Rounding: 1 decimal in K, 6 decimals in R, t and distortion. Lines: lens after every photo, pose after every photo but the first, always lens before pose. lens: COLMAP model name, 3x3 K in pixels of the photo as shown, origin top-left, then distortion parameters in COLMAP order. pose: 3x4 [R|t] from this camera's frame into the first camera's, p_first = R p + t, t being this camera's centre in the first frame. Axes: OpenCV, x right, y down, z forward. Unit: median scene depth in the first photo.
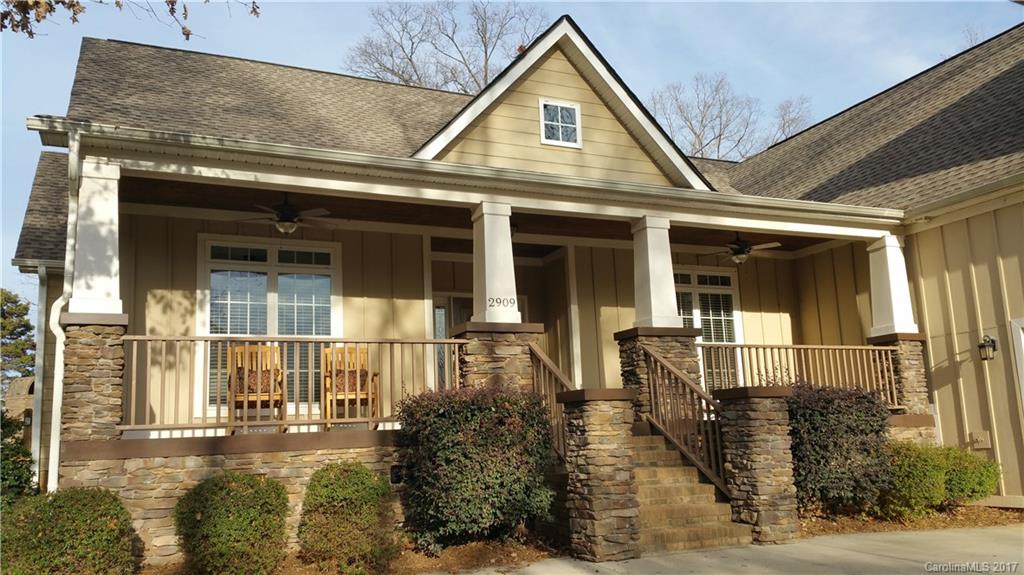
lens RADIAL K [[829.4, 0, 512.0], [0, 829.4, 287.5], [0, 0, 1]] dist [0.143301, -0.254673]
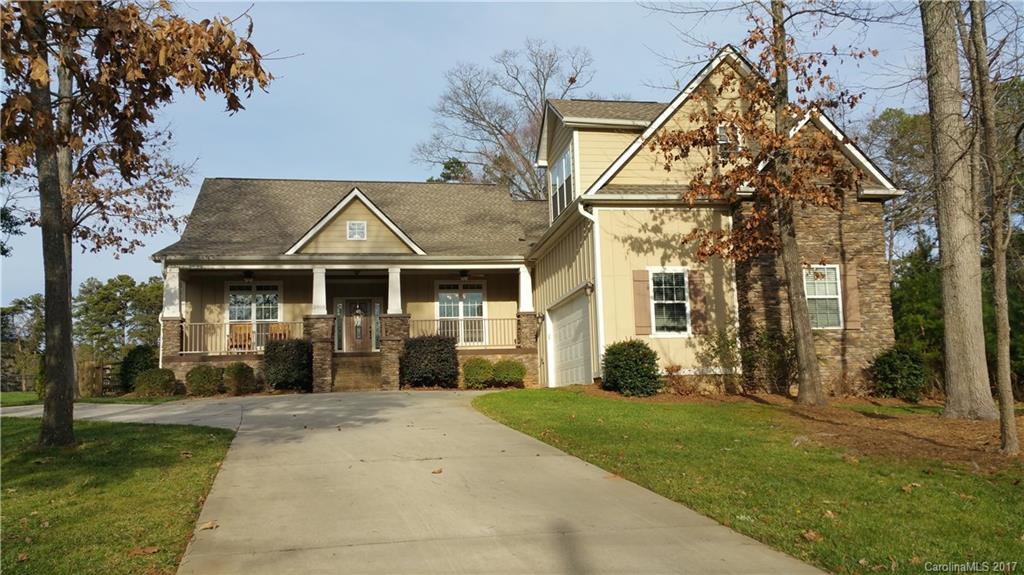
lens RADIAL K [[829.4, 0, 512.0], [0, 829.4, 287.5], [0, 0, 1]] dist [0.143301, -0.254673]
pose [[0.967797, -0.030989, -0.249817, 1.160302], [0.041135, 0.998523, 0.035493, -0.105189], [0.248348, -0.044626, 0.967642, -1.311304]]
